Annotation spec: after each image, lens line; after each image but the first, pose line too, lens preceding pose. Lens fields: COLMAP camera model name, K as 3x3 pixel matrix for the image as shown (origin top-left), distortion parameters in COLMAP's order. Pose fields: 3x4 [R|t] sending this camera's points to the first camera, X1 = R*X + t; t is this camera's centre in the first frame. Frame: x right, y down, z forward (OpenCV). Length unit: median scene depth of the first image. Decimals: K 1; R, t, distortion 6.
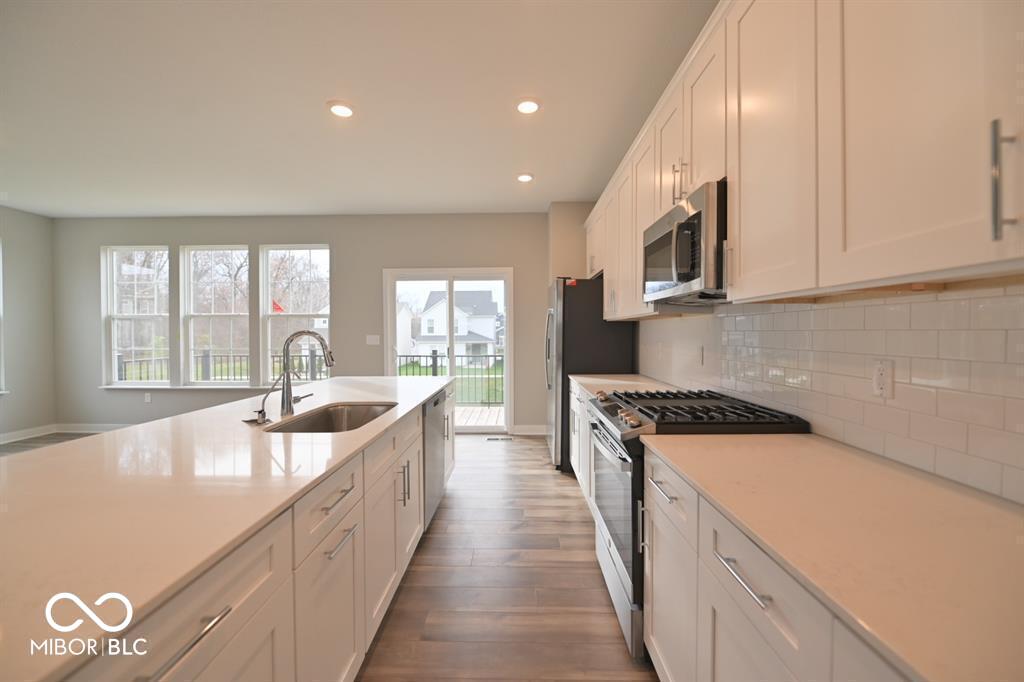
lens RADIAL K [[405.6, 0, 510.2], [0, 405.6, 339.3], [0, 0, 1]] dist [-0.008503, -0.000292]
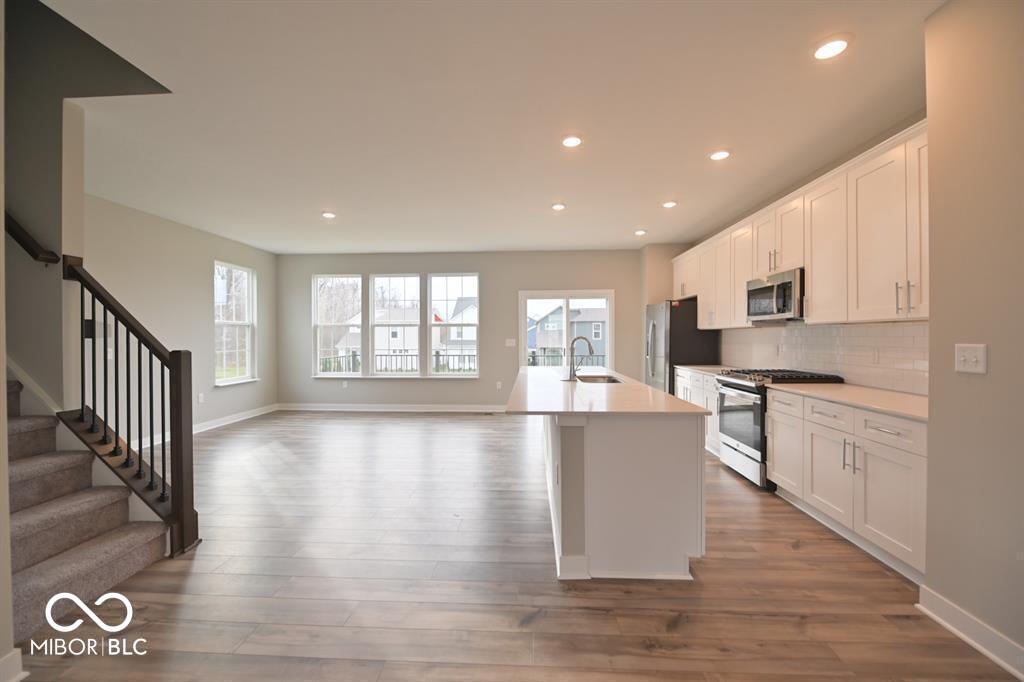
lens RADIAL K [[405.6, 0, 510.2], [0, 405.6, 339.3], [0, 0, 1]] dist [-0.008503, -0.000292]
pose [[0.999350, 0.000429, -0.036042, -0.402521], [-0.000835, 0.999936, -0.011247, 0.007857], [0.036035, 0.011269, 0.999287, -0.510531]]
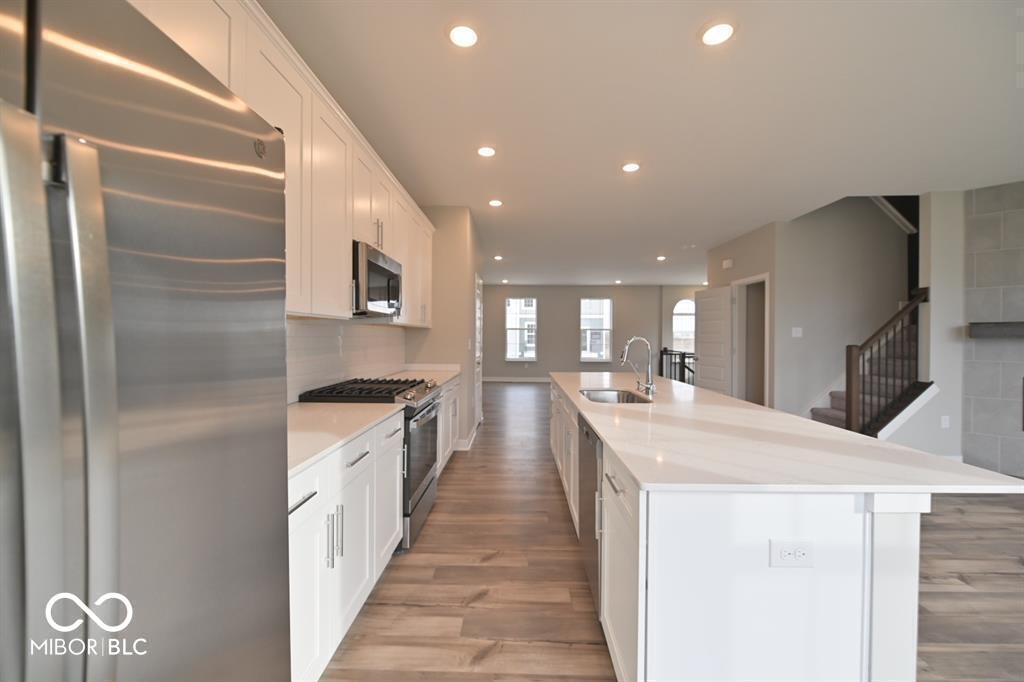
lens RADIAL K [[405.6, 0, 510.2], [0, 405.6, 339.3], [0, 0, 1]] dist [-0.008503, -0.000292]
pose [[-0.999974, -0.000938, 0.007185, -0.034136], [-0.000780, 0.999758, 0.021992, -0.021455], [-0.007204, 0.021986, -0.999732, 1.272232]]
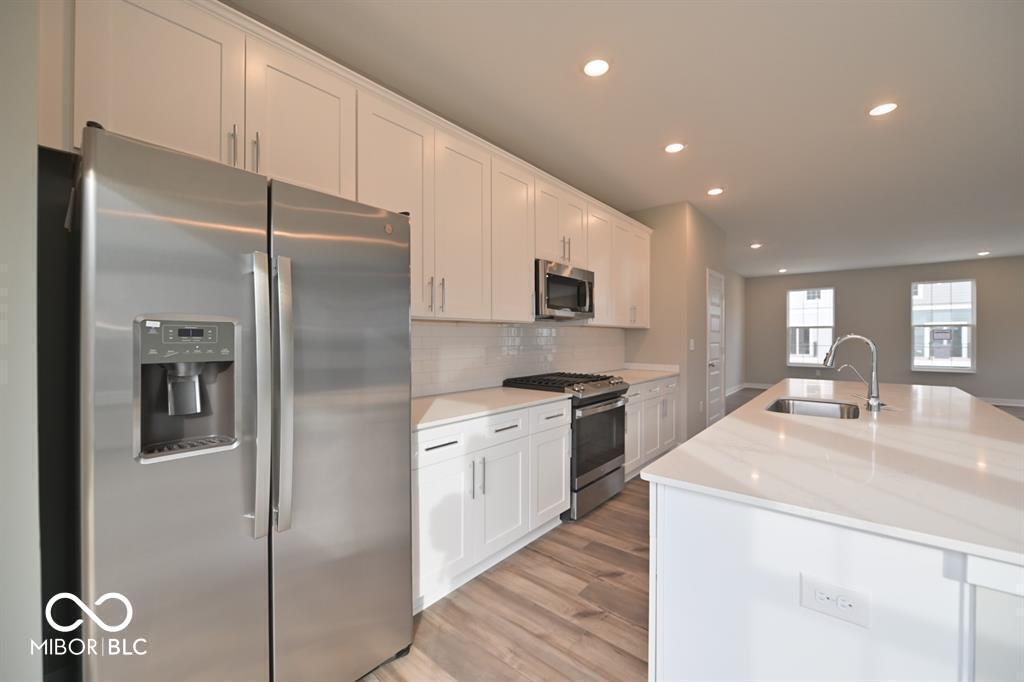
lens RADIAL K [[405.6, 0, 510.2], [0, 405.6, 339.3], [0, 0, 1]] dist [-0.008503, -0.000292]
pose [[-0.773792, 0.000840, 0.633439, -0.250807], [0.013226, 0.999803, 0.014831, -0.018417], [-0.633302, 0.019855, -0.773650, 1.281831]]
